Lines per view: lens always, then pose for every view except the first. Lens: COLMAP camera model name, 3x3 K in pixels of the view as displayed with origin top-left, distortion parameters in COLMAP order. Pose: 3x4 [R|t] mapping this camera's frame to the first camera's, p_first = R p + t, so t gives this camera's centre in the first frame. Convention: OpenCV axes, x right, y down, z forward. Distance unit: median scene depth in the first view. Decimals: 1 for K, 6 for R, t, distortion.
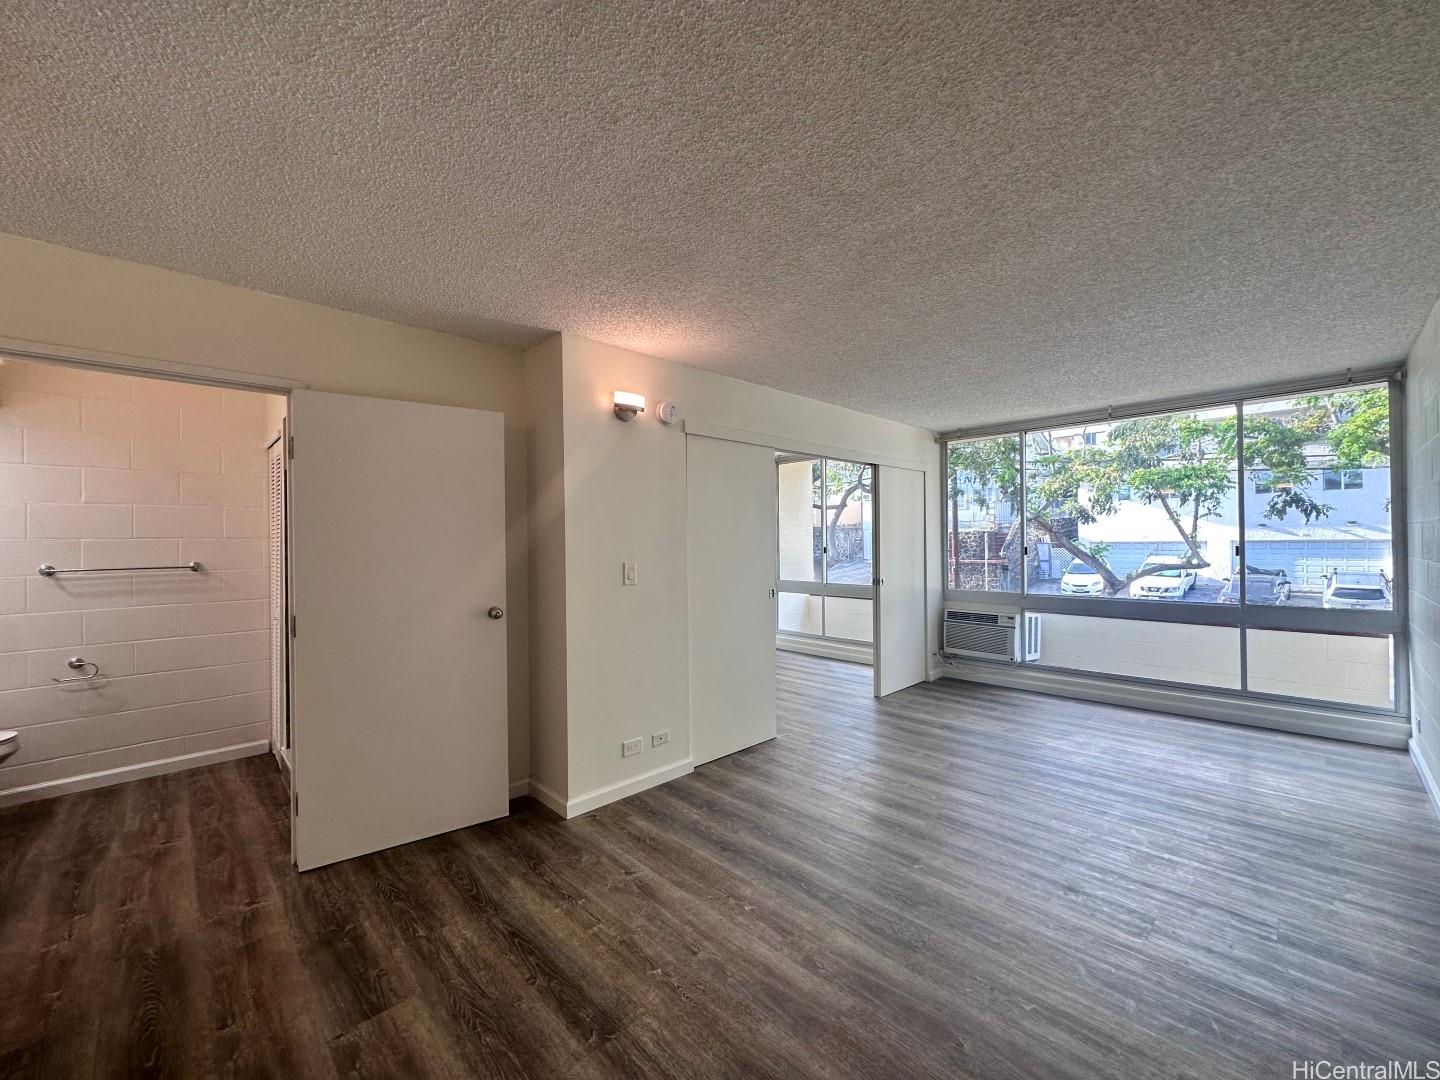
lens RADIAL K [[573.0, 0, 723.9], [0, 573.0, 542.8], [0, 0, 1]] dist [-0.000234, -0.000077]
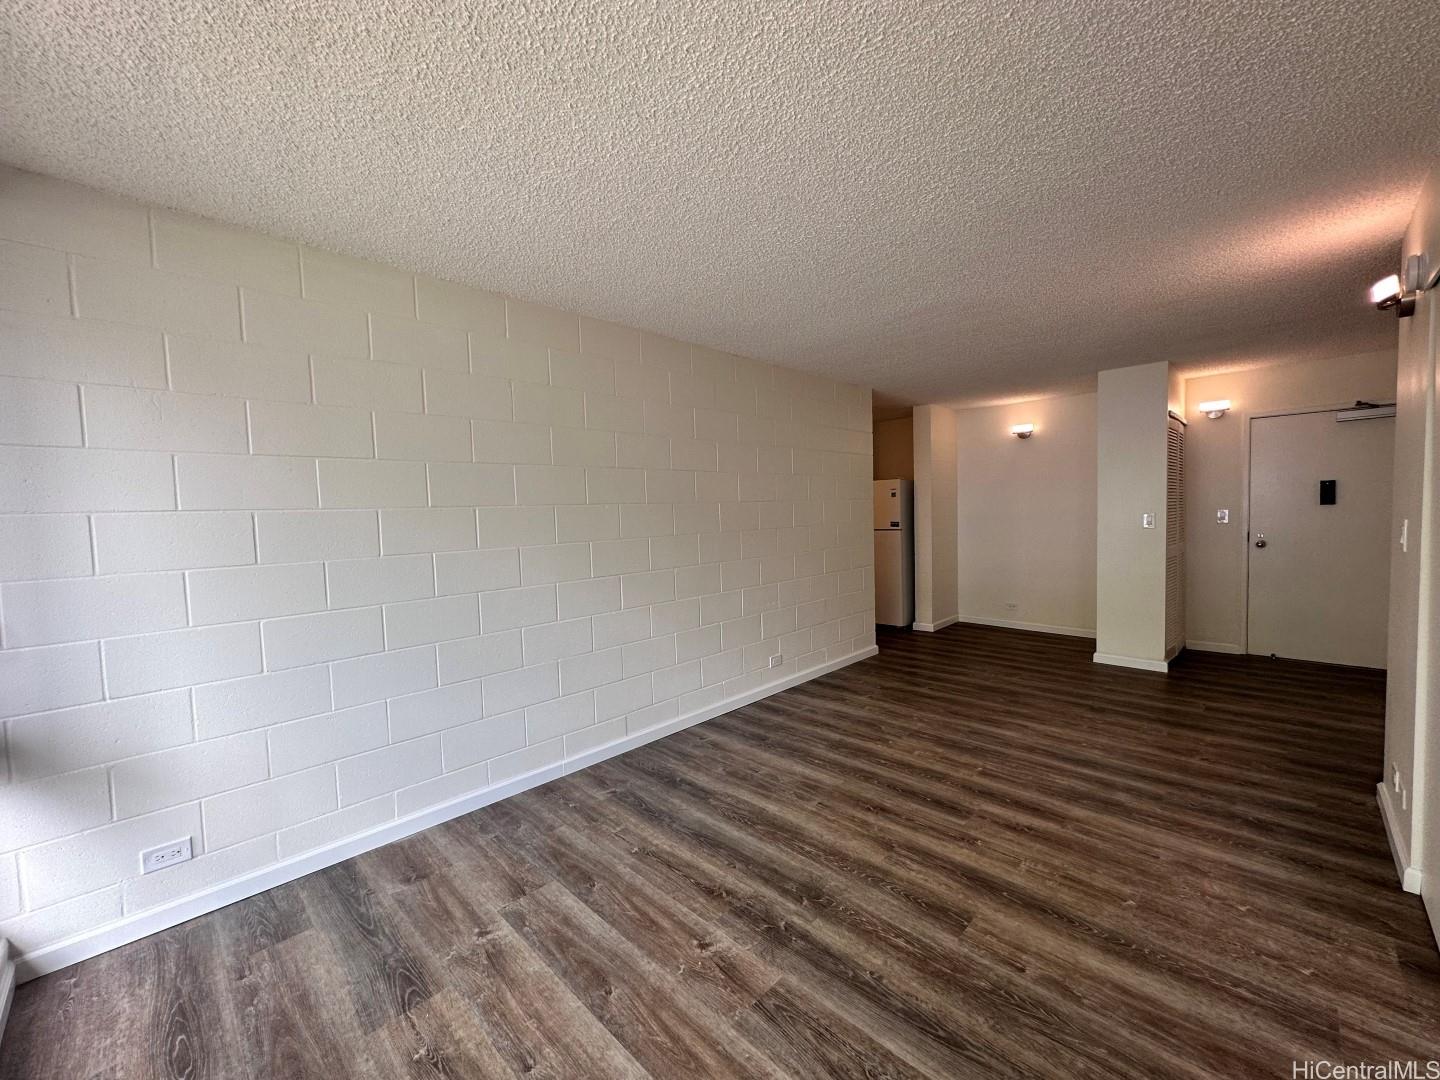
lens RADIAL K [[573.0, 0, 723.9], [0, 573.0, 542.8], [0, 0, 1]] dist [-0.000234, -0.000077]
pose [[-0.998923, 0.042582, -0.018435, 0.857812], [0.041507, 0.997610, 0.055239, -0.011432], [0.020743, 0.054414, -0.998303, 2.117893]]
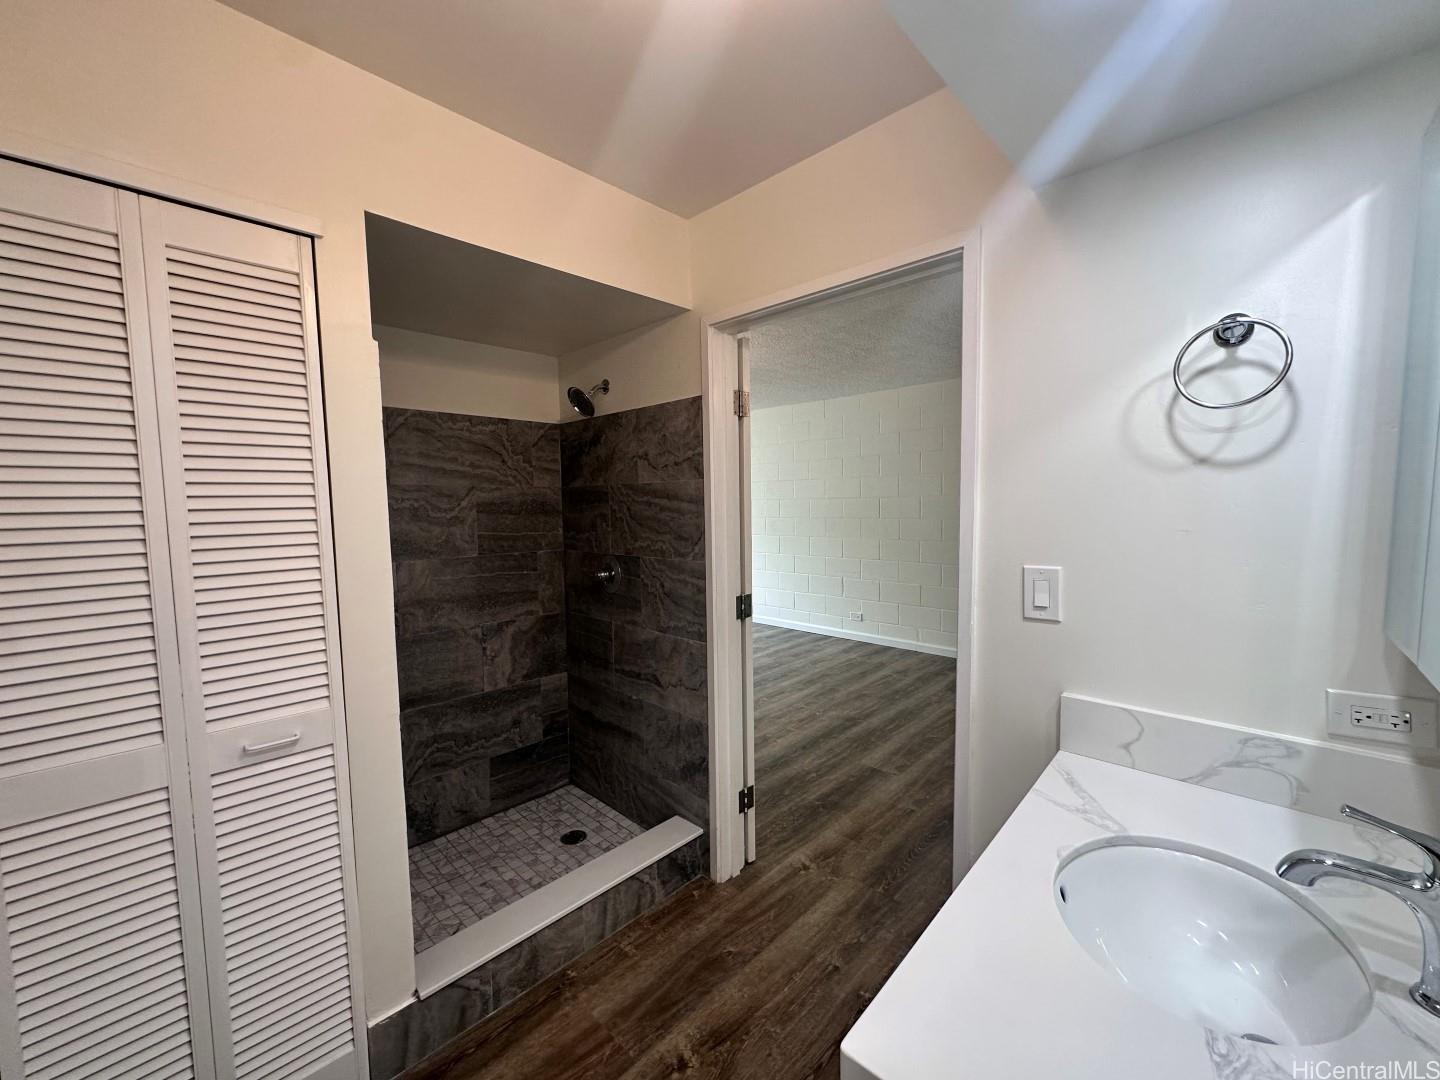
lens RADIAL K [[573.0, 0, 723.9], [0, 573.0, 542.8], [0, 0, 1]] dist [-0.000234, -0.000077]
pose [[-0.036933, -0.062268, 0.997376, -1.585121], [0.011993, 0.997957, 0.062748, -0.006793], [-0.999246, 0.014279, -0.036111, 1.036112]]
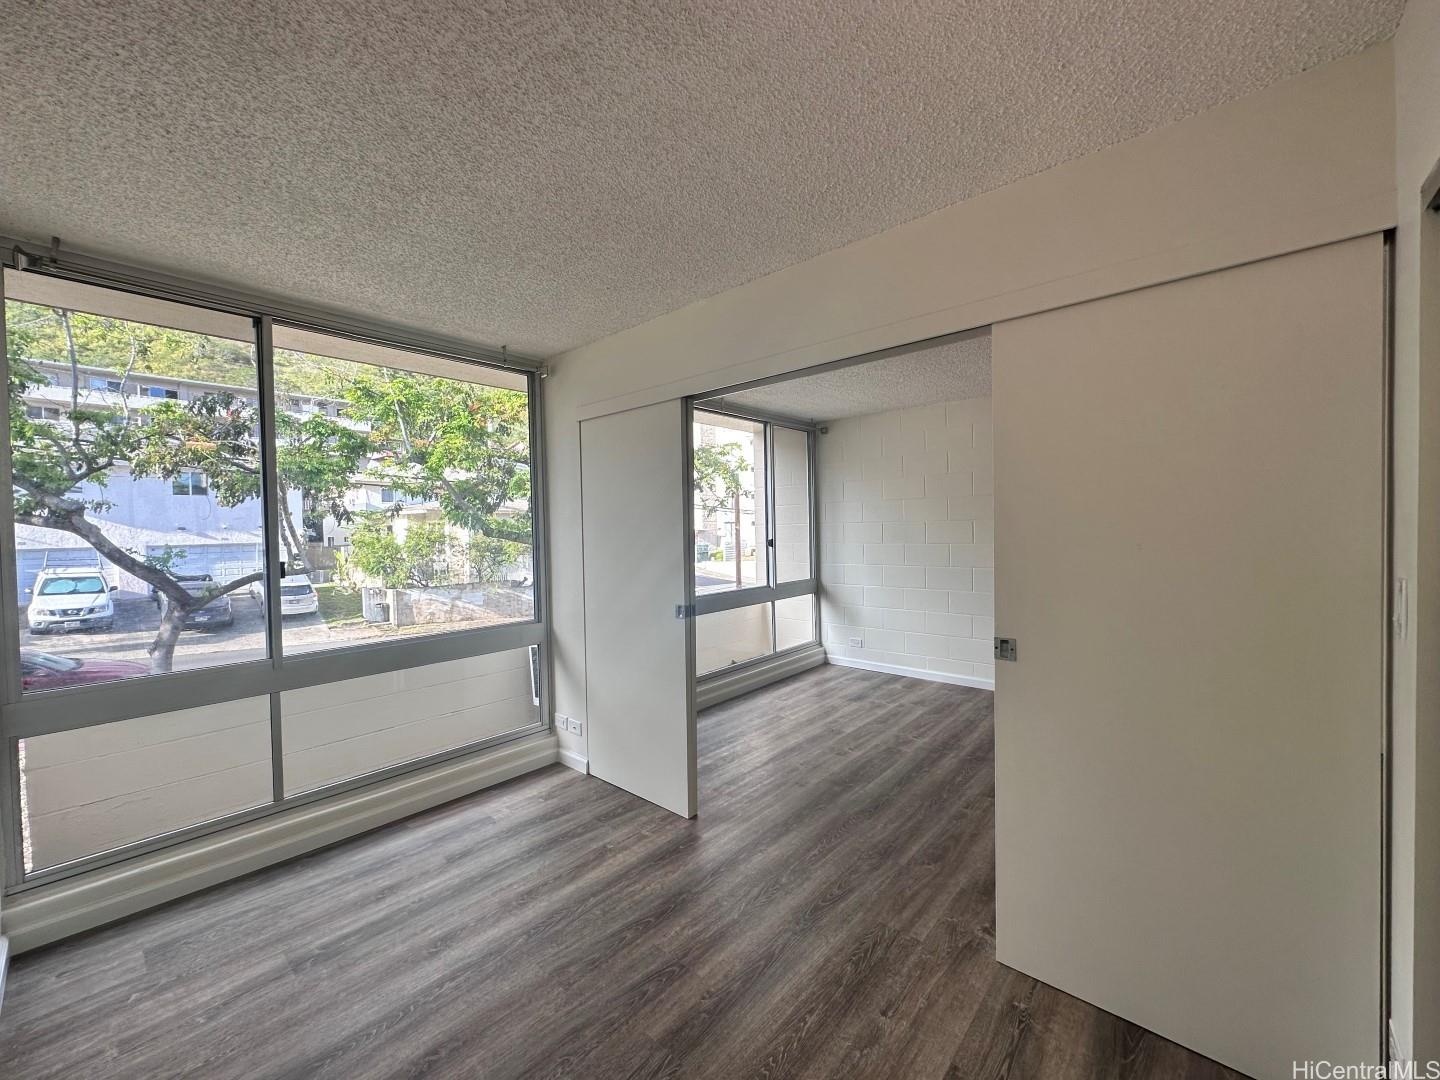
lens RADIAL K [[573.0, 0, 723.9], [0, 573.0, 542.8], [0, 0, 1]] dist [-0.000234, -0.000077]
pose [[-0.075634, -0.006548, 0.997114, -0.556161], [0.018022, 0.999806, 0.007932, 0.009171], [-0.996973, 0.018570, -0.075502, 2.021885]]
